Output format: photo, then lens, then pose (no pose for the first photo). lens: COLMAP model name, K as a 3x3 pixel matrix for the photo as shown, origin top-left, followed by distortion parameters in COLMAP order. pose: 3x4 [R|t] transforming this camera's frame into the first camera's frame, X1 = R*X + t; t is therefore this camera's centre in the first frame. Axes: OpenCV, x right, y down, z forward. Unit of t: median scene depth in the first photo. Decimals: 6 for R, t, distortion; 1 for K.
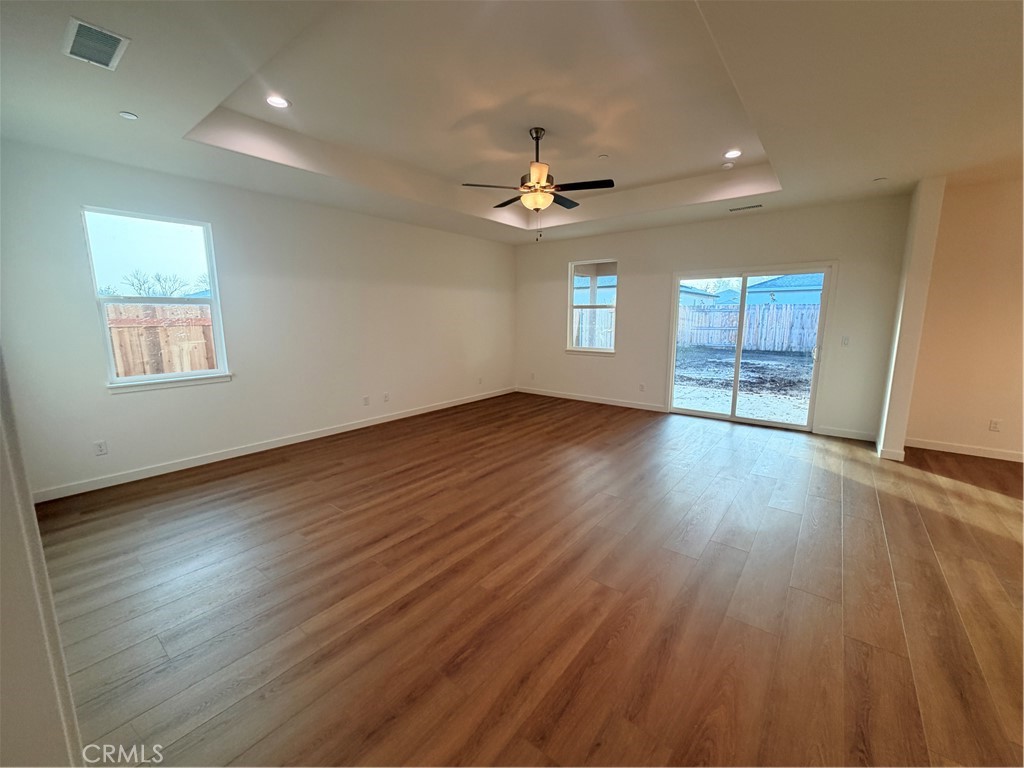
lens RADIAL K [[411.0, 0, 514.3], [0, 411.0, 384.9], [0, 0, 1]] dist [0.001616, 0.000611]
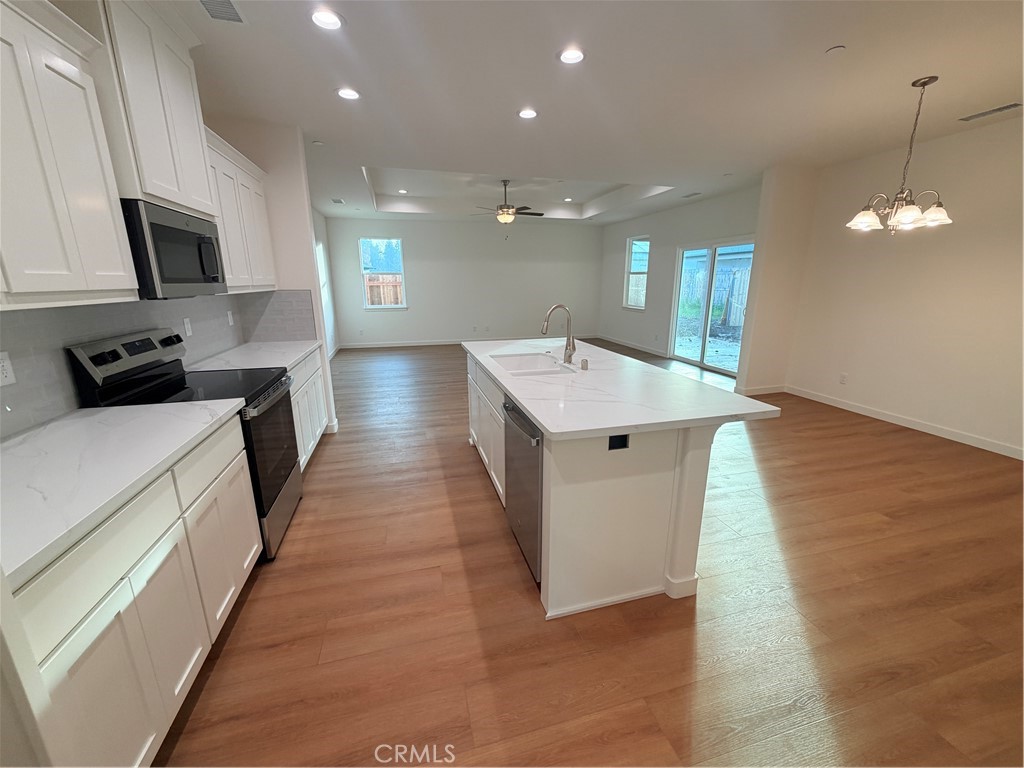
lens RADIAL K [[411.0, 0, 515.1], [0, 411.0, 381.8], [0, 0, 1]] dist [0.001616, 0.000611]
pose [[0.800682, 0.143209, -0.581720, 0.881511], [-0.097949, 0.989236, 0.108715, 0.056336], [0.591028, -0.030067, 0.806091, -0.352437]]
